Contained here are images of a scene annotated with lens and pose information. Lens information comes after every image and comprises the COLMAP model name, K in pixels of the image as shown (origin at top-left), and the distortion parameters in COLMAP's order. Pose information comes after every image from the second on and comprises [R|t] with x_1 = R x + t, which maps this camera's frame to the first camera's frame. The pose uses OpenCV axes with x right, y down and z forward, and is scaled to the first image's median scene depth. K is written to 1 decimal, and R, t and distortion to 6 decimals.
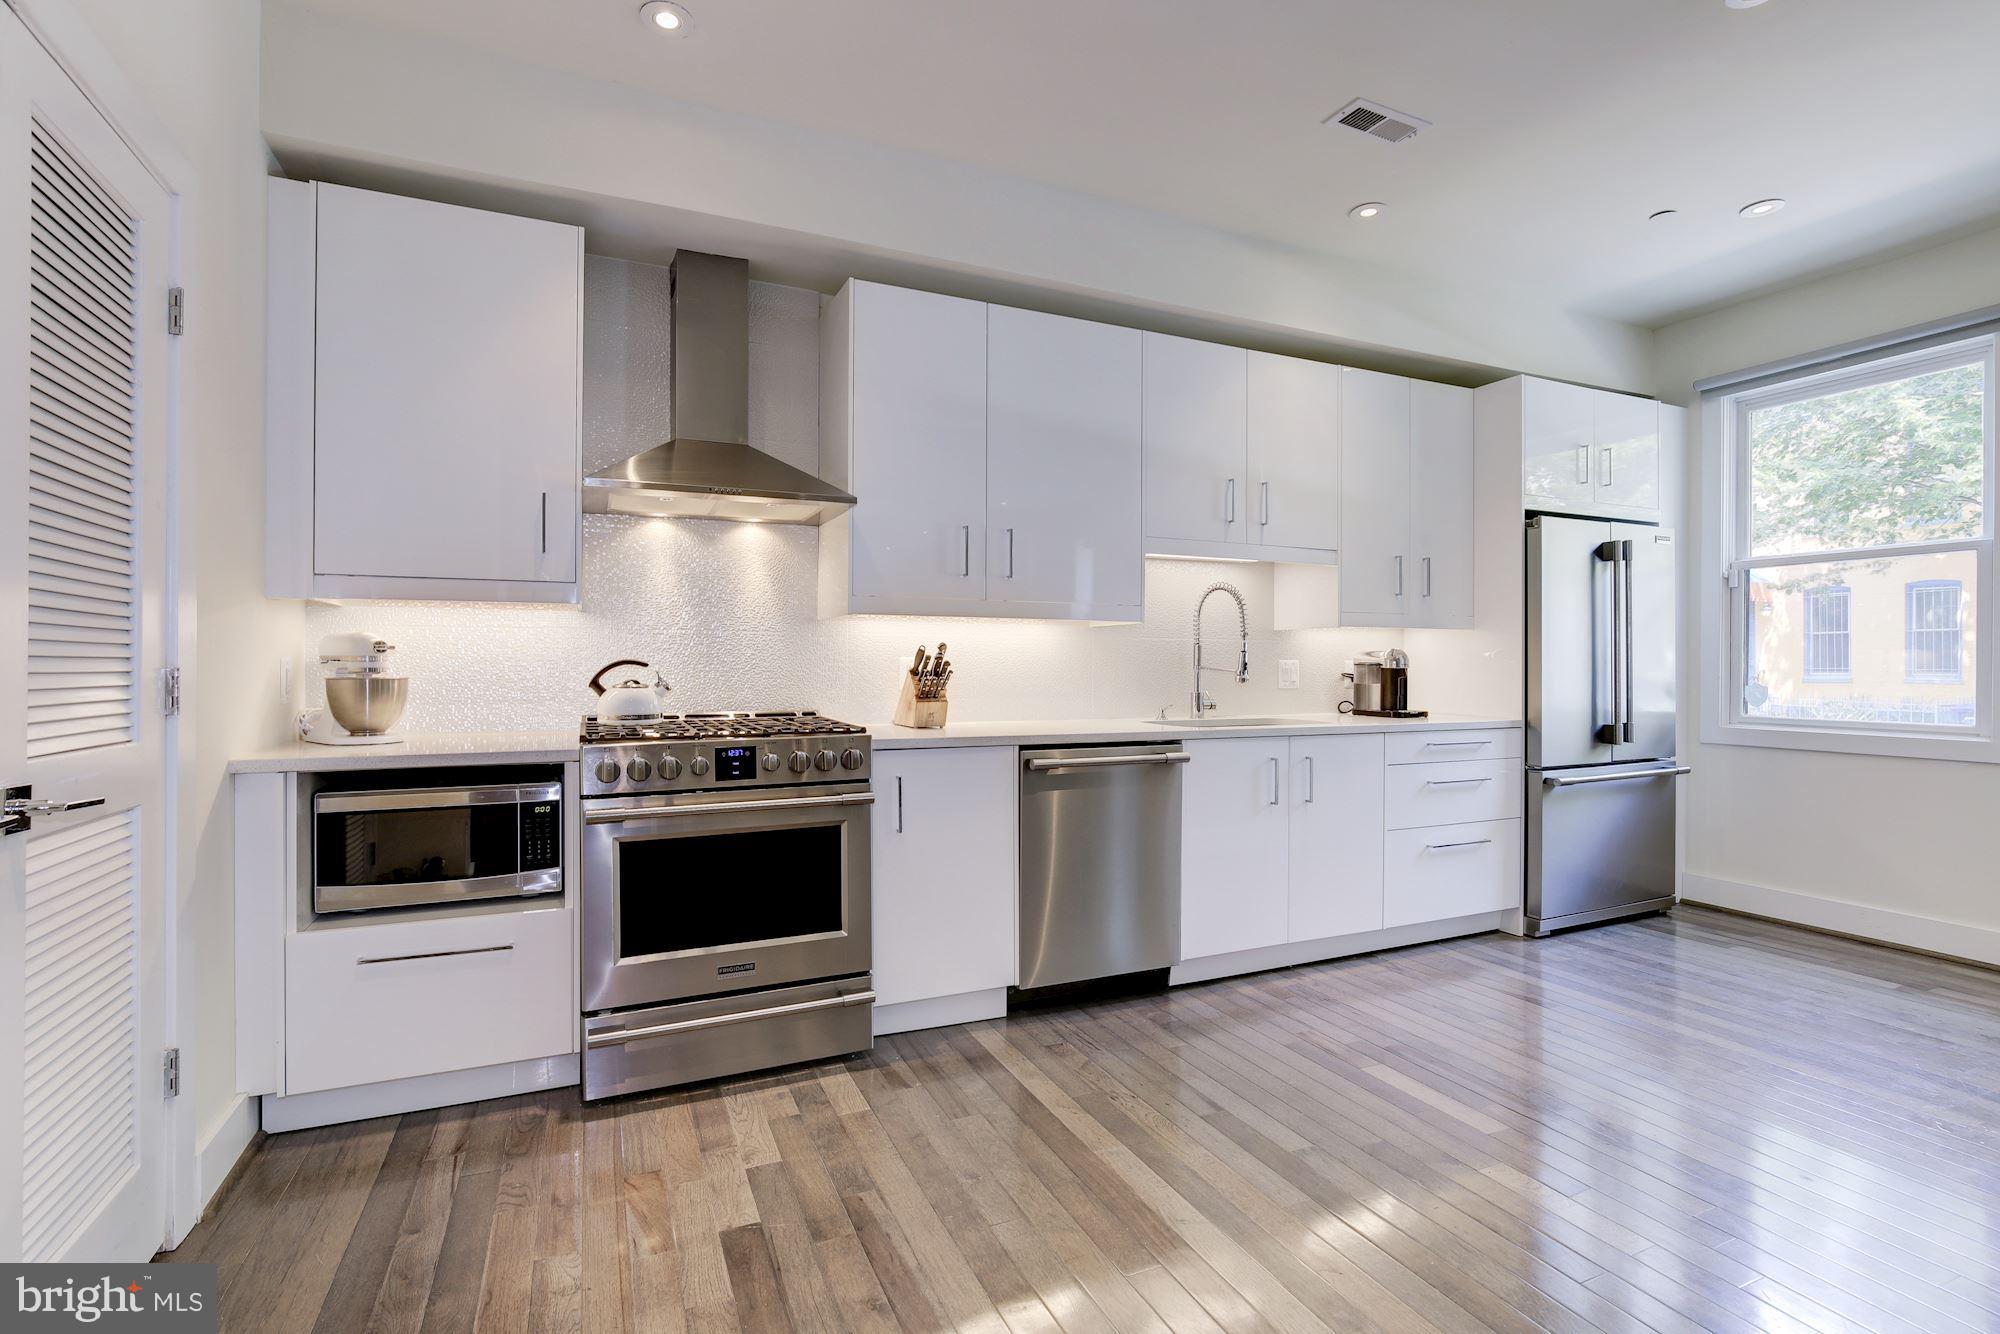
lens RADIAL K [[914.5, 0, 1035.6], [0, 914.5, 661.9], [0, 0, 1]] dist [-0.014144, 0.004756]
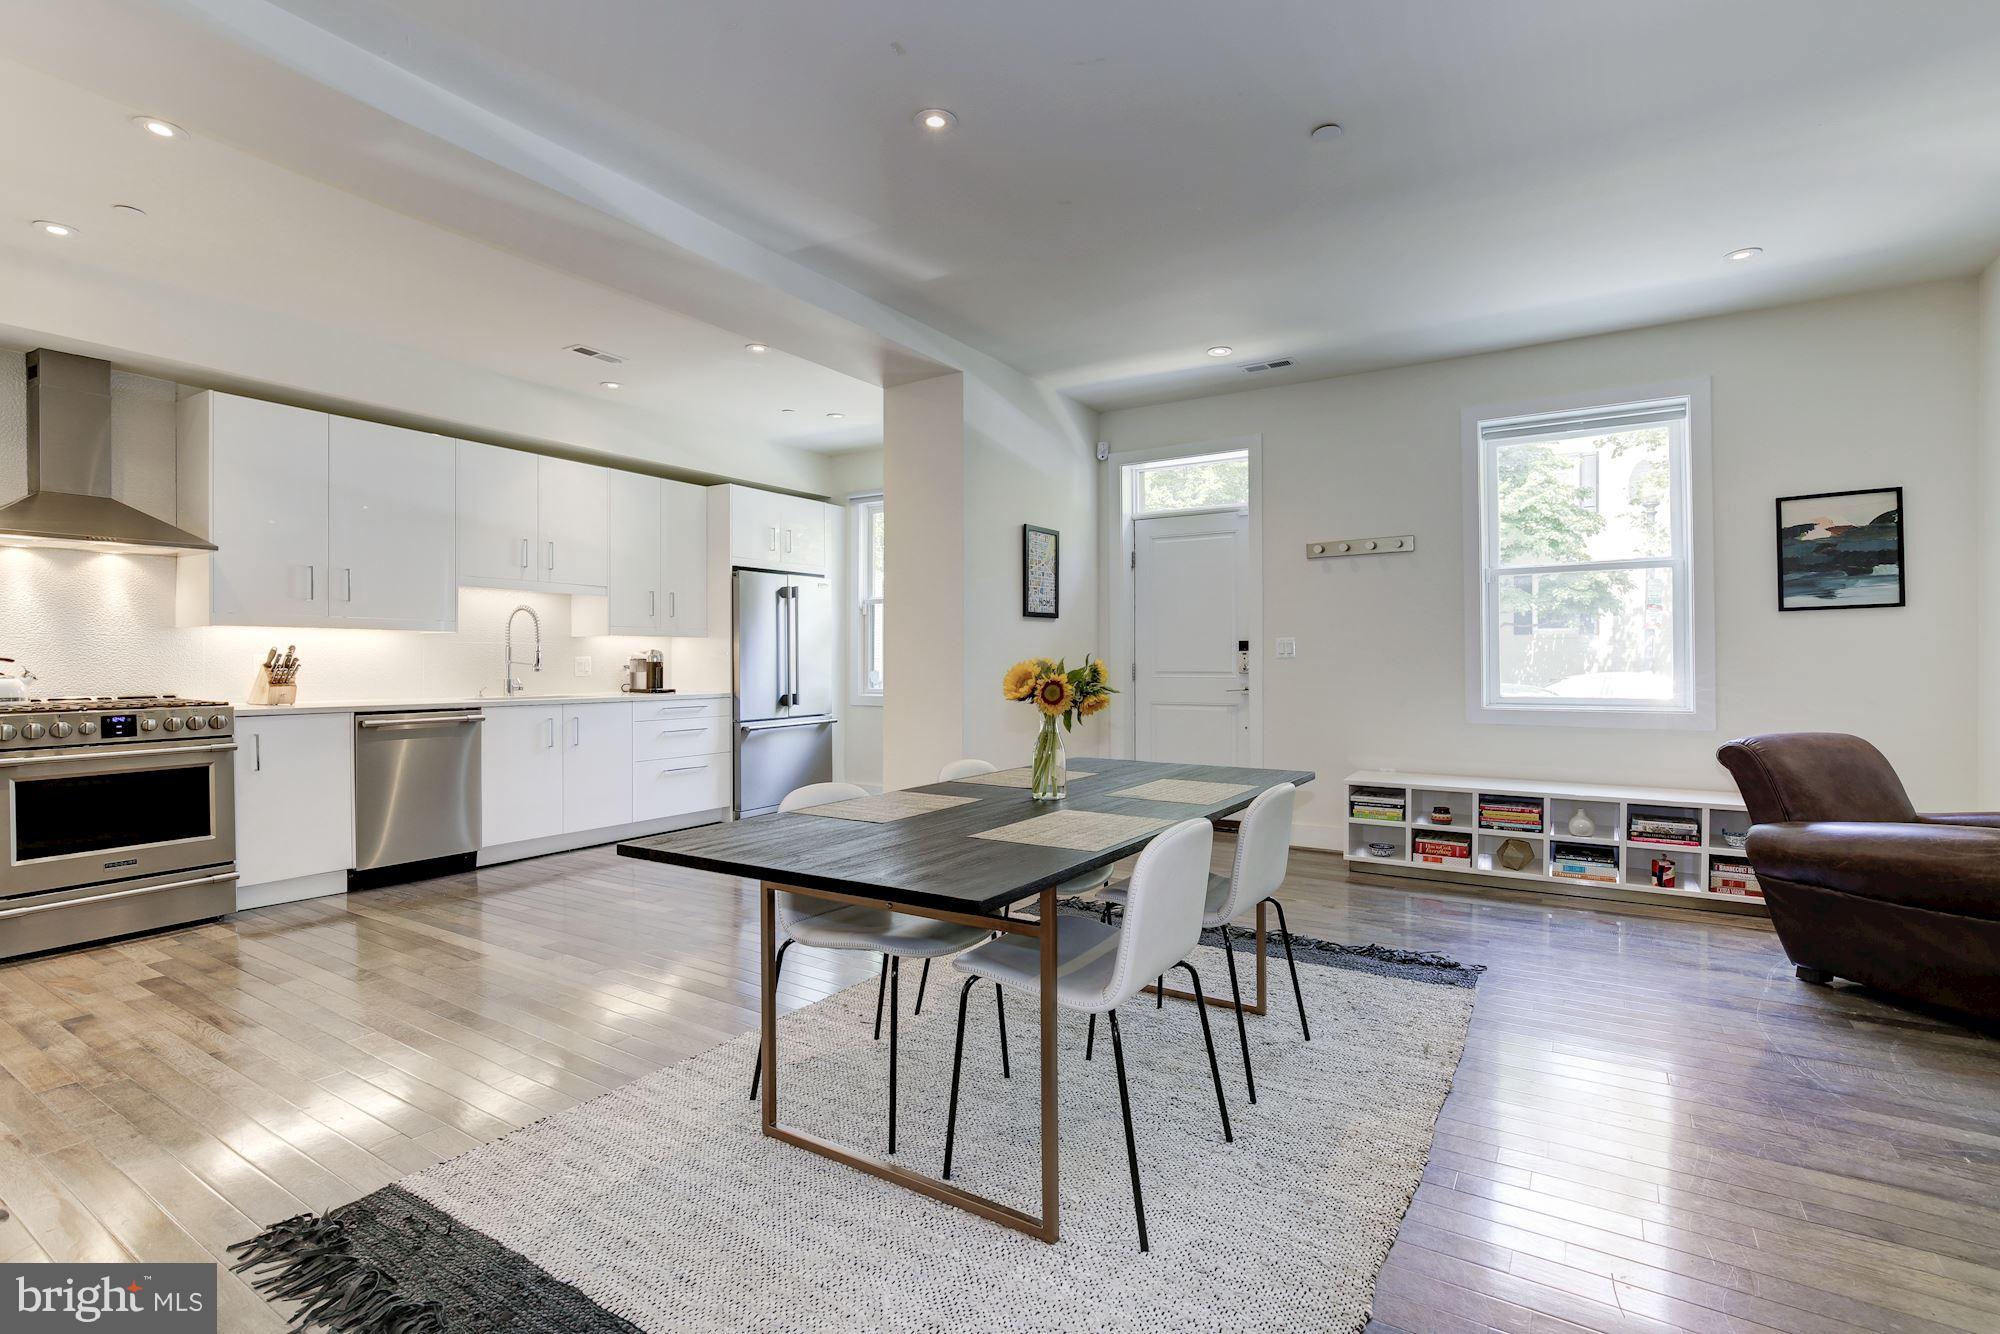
lens RADIAL K [[914.5, 0, 1004.9], [0, 914.5, 668.3], [0, 0, 1]] dist [-0.014144, 0.004756]
pose [[0.844622, -0.006937, 0.535319, 0.085997], [0.000164, 0.999919, 0.012699, -0.002352], [-0.535364, -0.010638, 0.844555, -0.857925]]
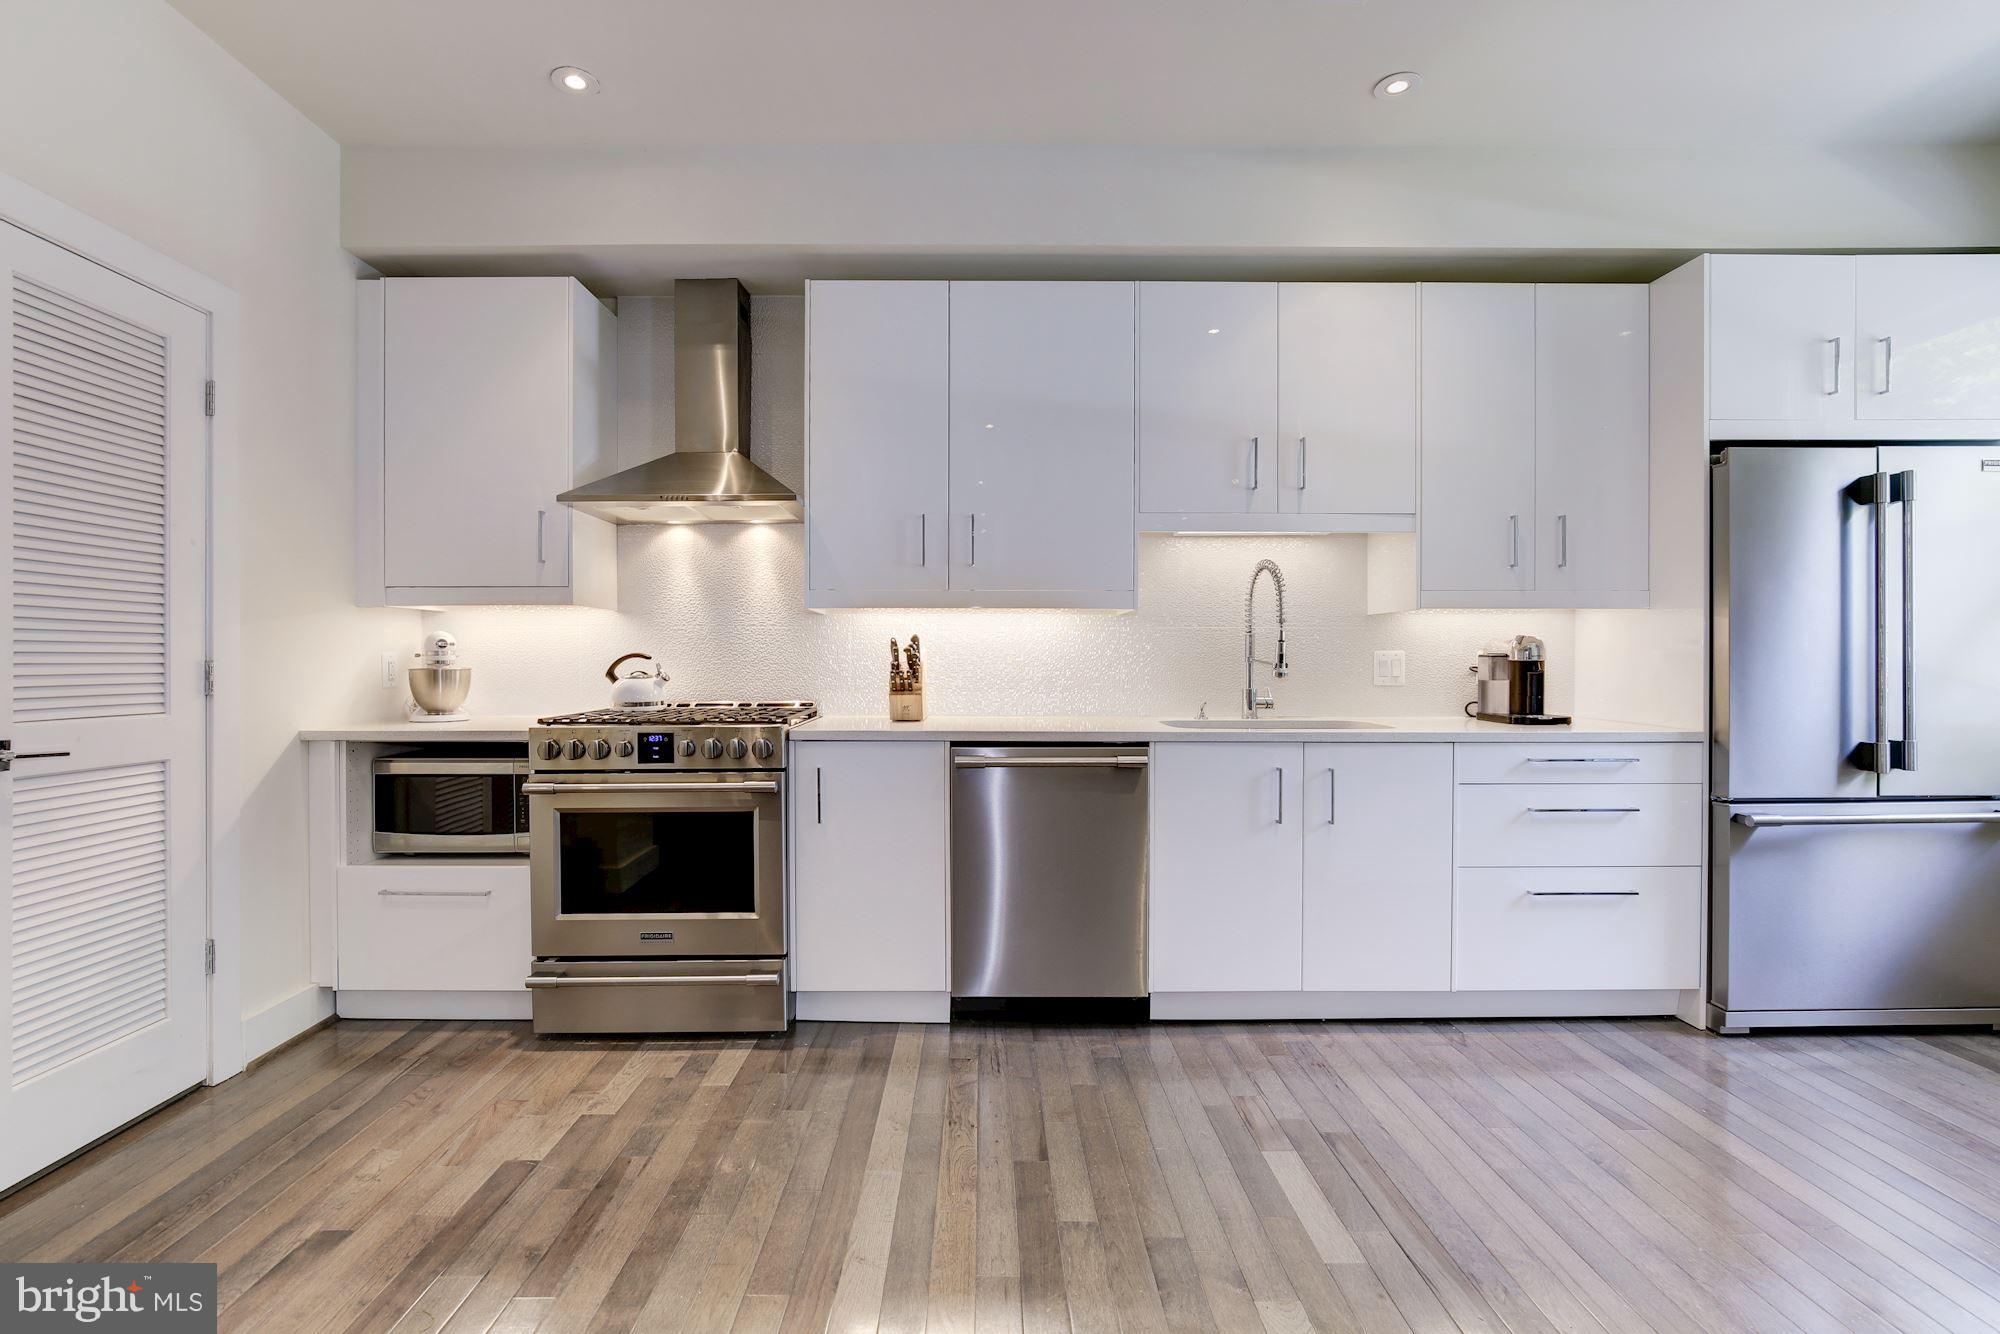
lens RADIAL K [[941.4, 0, 1007.4], [0, 941.4, 661.6], [0, 0, 1]] dist [-0.013845, 0.002041]
pose [[0.912773, -0.000021, -0.408468, 0.426438], [0.002950, 0.999974, 0.006541, 0.001722], [0.408457, -0.007176, 0.912749, 0.124675]]
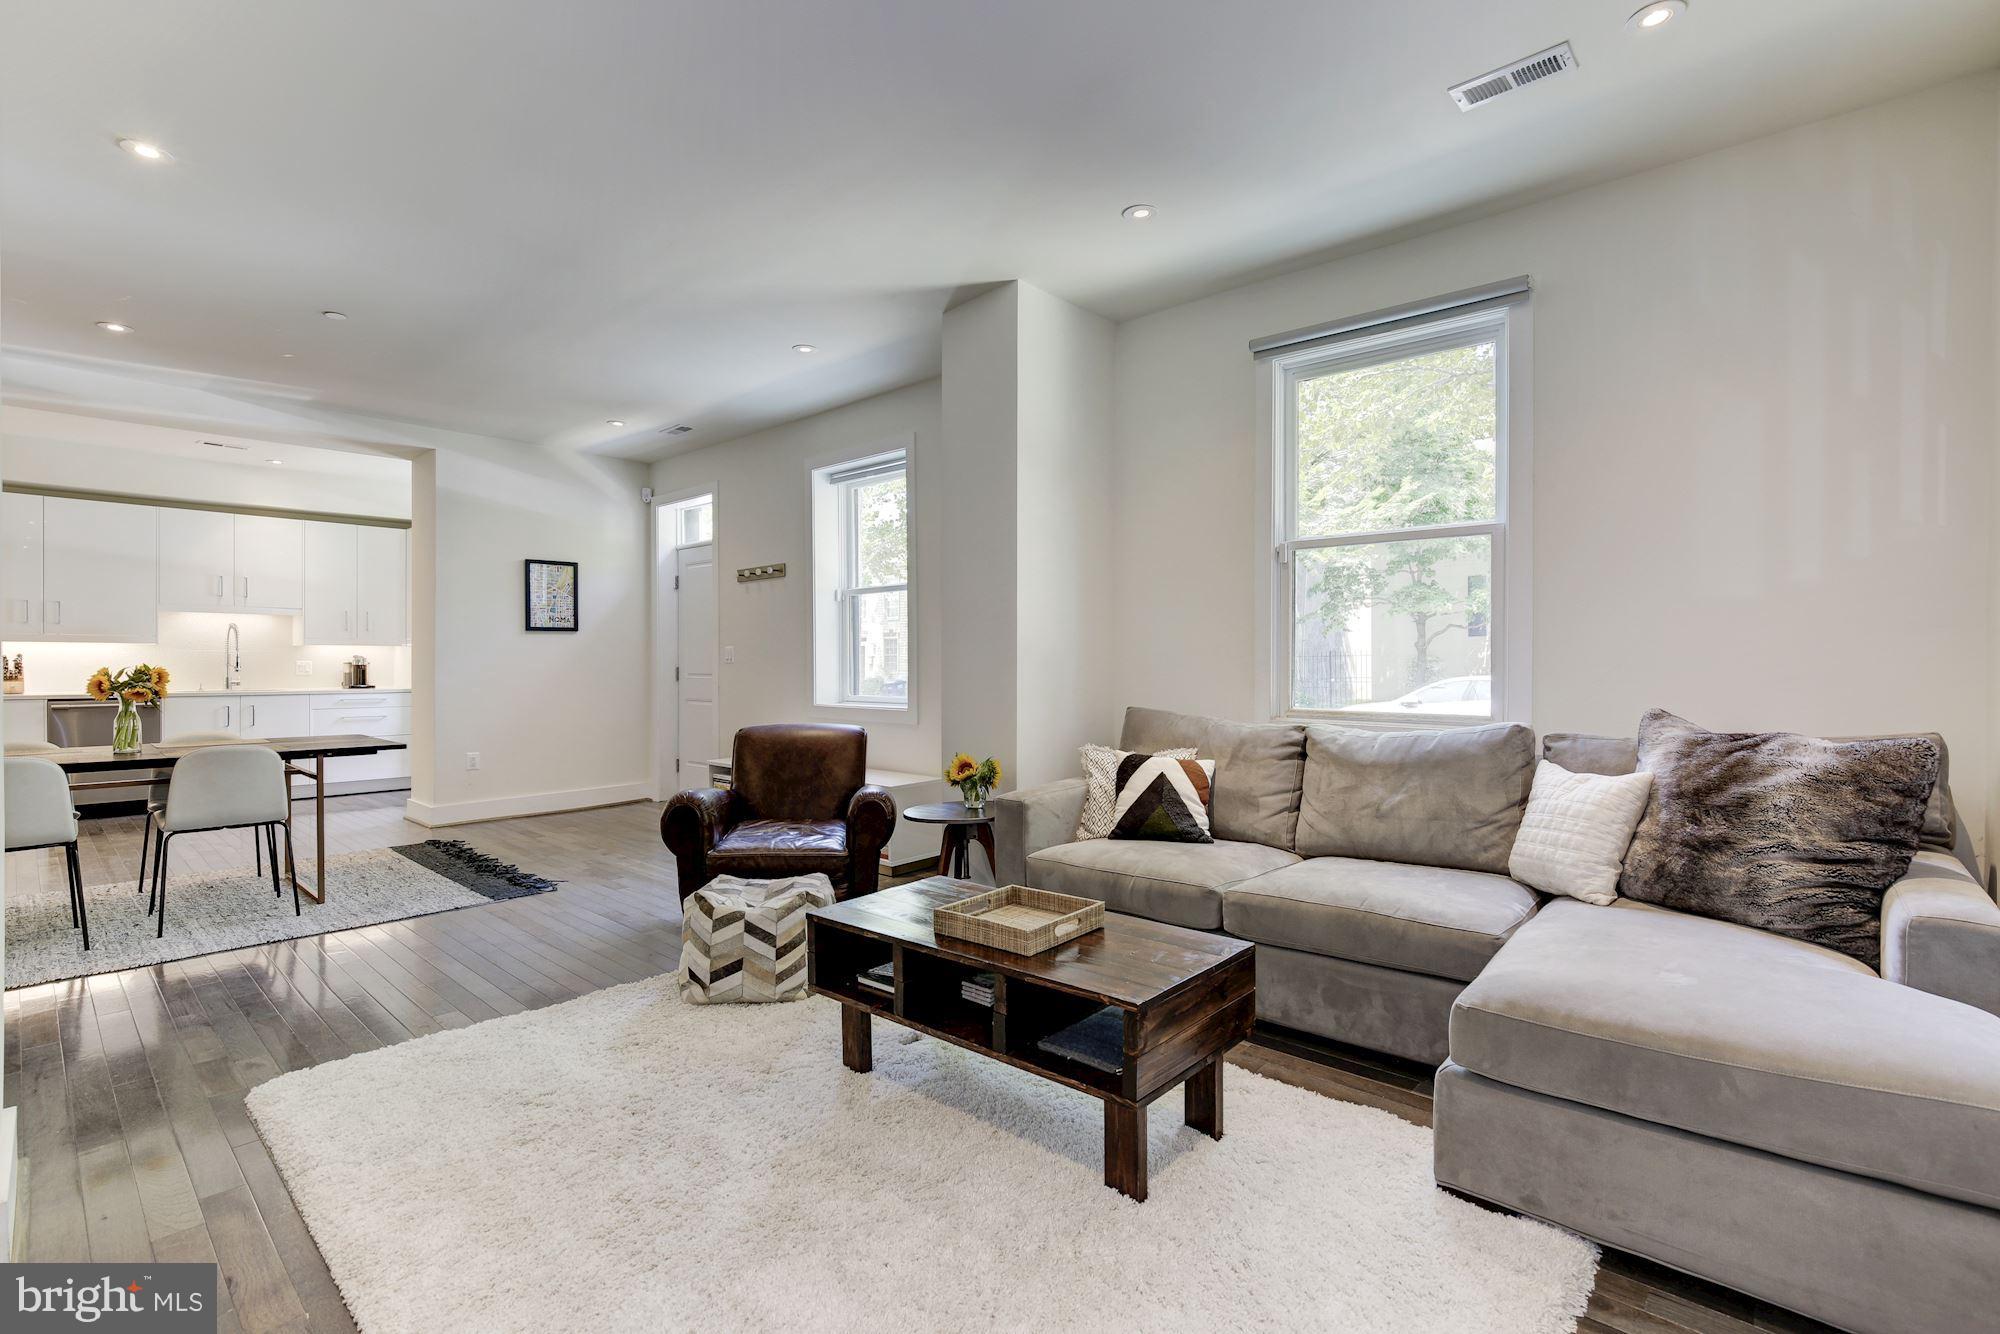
lens RADIAL K [[914.5, 0, 1009.3], [0, 914.5, 667.7], [0, 0, 1]] dist [-0.014144, 0.004756]
pose [[0.923990, -0.003564, 0.382400, 1.292341], [-0.000406, 0.999947, 0.010301, -0.010962], [-0.382417, -0.009673, 0.923939, -1.932357]]
